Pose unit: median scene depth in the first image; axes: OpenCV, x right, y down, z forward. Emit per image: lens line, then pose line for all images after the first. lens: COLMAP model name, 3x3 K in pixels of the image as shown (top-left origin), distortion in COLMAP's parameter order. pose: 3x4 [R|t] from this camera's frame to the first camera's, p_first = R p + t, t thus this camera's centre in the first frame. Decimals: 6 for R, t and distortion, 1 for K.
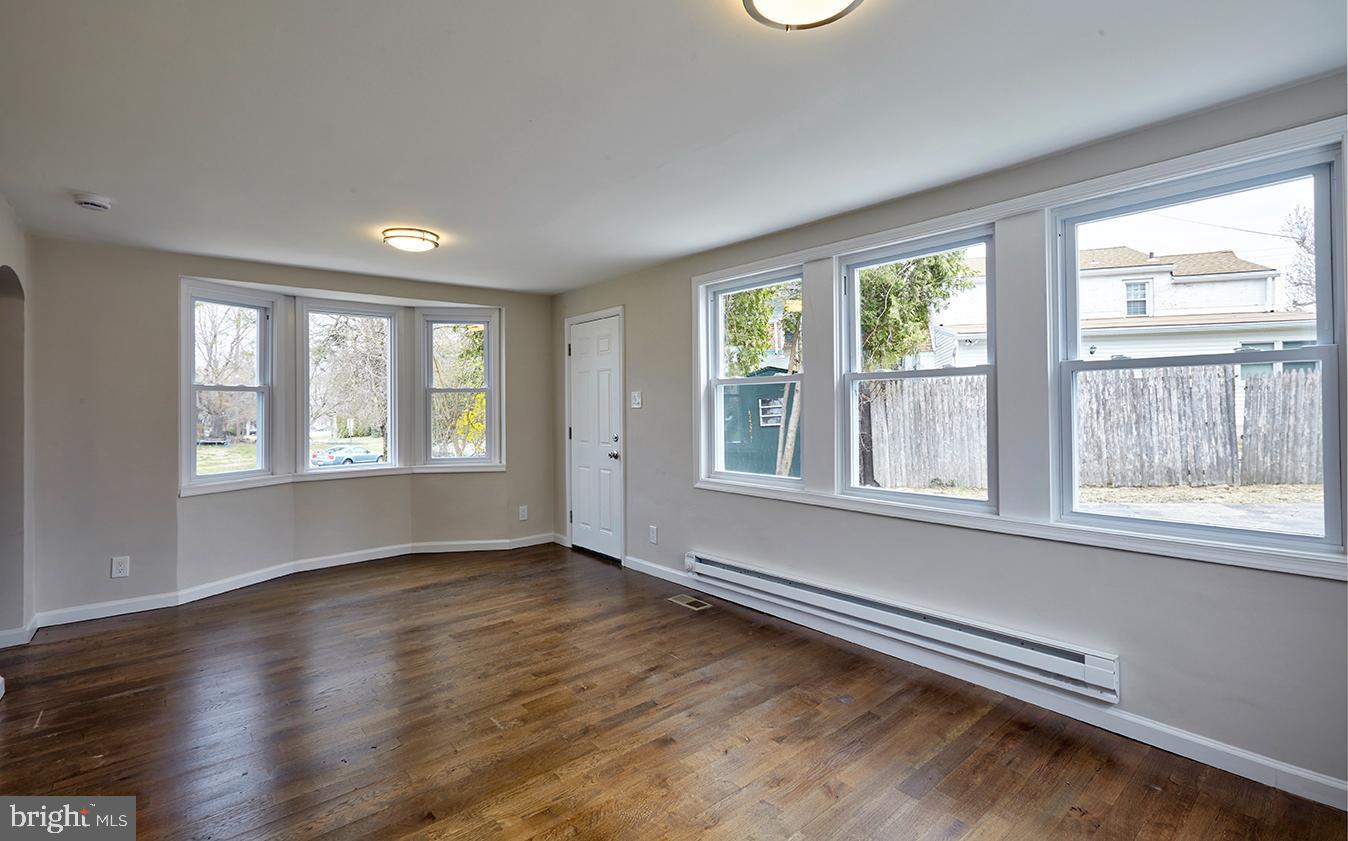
lens RADIAL K [[619.7, 0, 671.8], [0, 619.7, 398.5], [0, 0, 1]] dist [-0.000476, -0.000131]
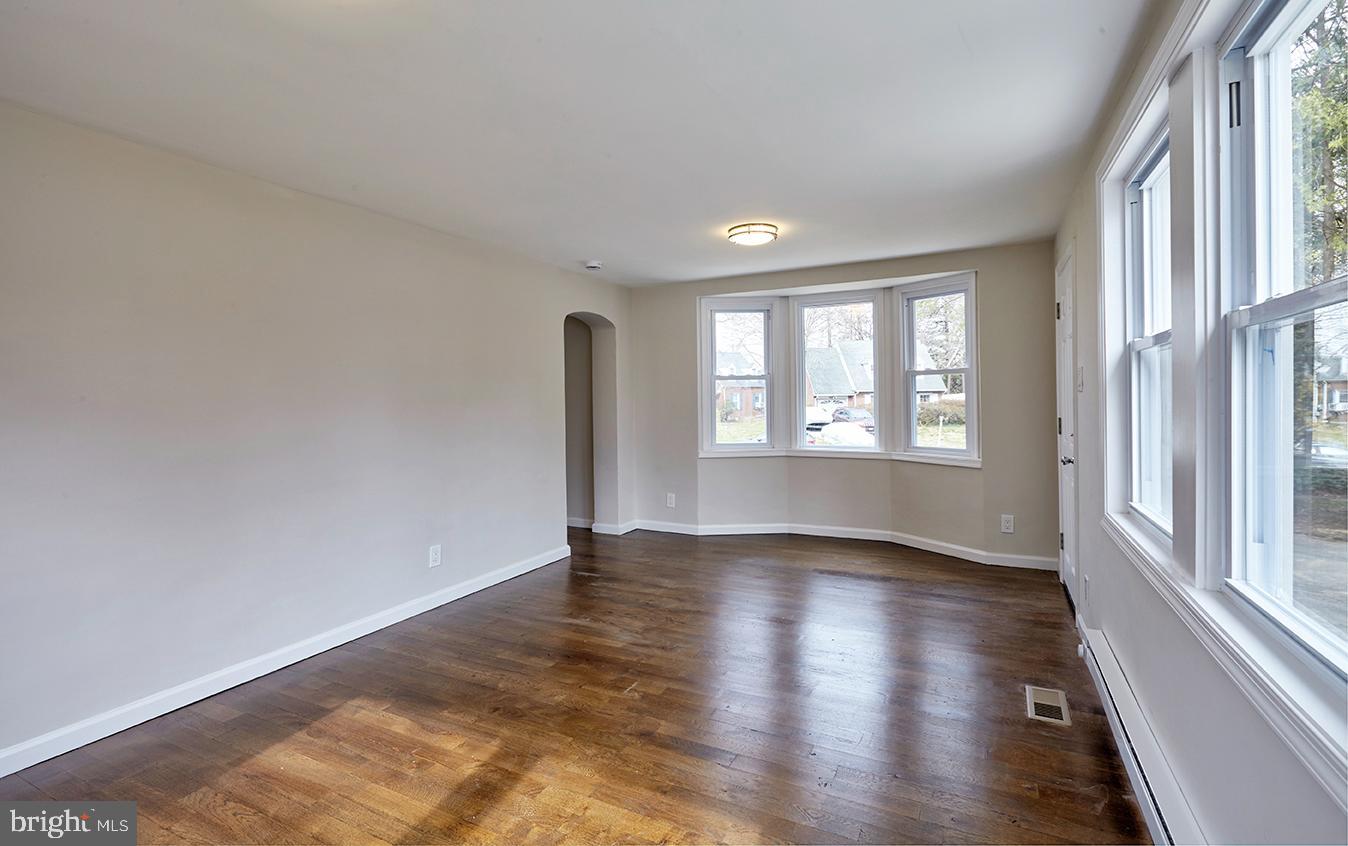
lens RADIAL K [[619.7, 0, 671.8], [0, 619.7, 401.0], [0, 0, 1]] dist [-0.000476, -0.000131]
pose [[0.380165, 0.011776, -0.924844, 0.396125], [0.022407, 0.999508, 0.021937, 0.000661], [0.924647, -0.029063, 0.379715, 0.363659]]
